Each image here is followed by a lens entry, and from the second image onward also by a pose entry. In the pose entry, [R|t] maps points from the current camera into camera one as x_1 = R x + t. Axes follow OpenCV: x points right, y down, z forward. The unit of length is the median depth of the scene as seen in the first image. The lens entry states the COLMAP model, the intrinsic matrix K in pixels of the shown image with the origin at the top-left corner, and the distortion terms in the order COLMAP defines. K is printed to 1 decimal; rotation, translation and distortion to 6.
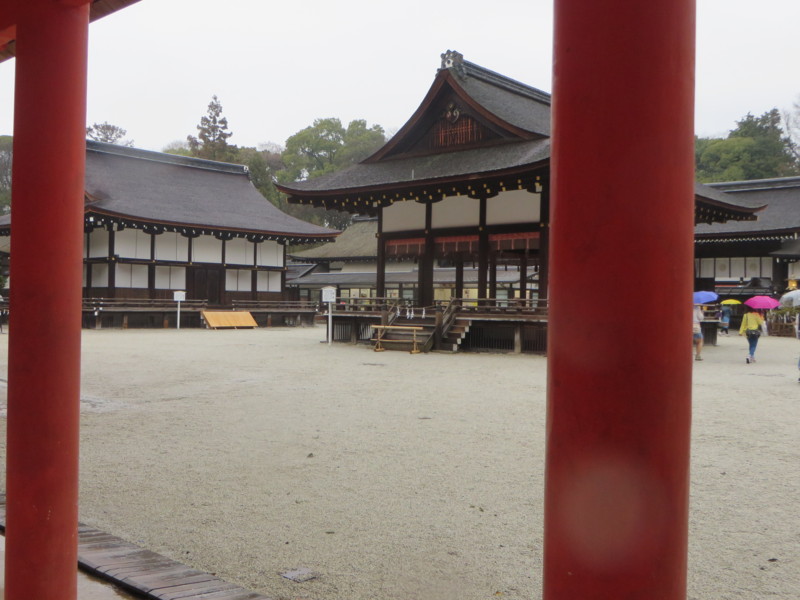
lens RADIAL K [[826.7, 0, 400.0], [0, 826.7, 300.0], [0, 0, 1]] dist [-0.011466, -0.003295]
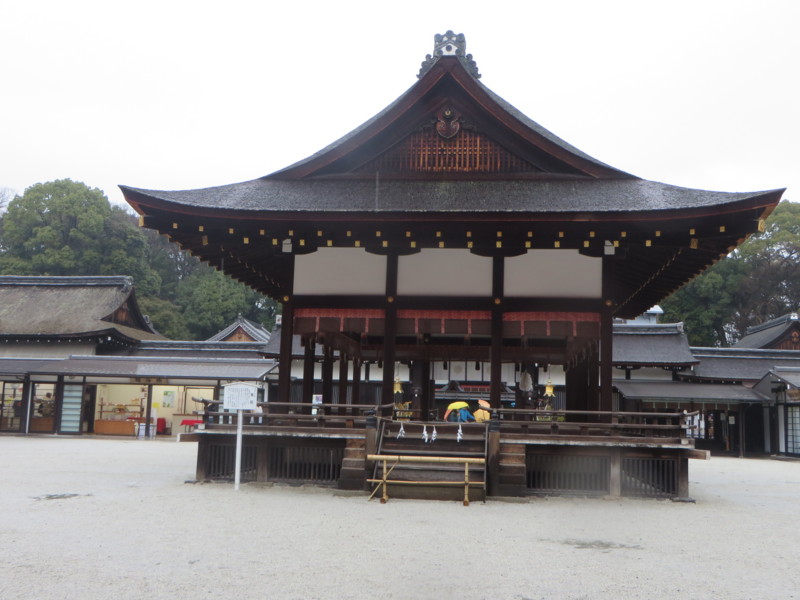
lens RADIAL K [[826.7, 0, 400.0], [0, 826.7, 300.0], [0, 0, 1]] dist [-0.011466, -0.003295]
pose [[0.807216, 0.089769, 0.583391, -0.342311], [-0.020091, 0.991973, -0.124840, -0.003616], [-0.589915, 0.089052, 0.802540, 0.509022]]
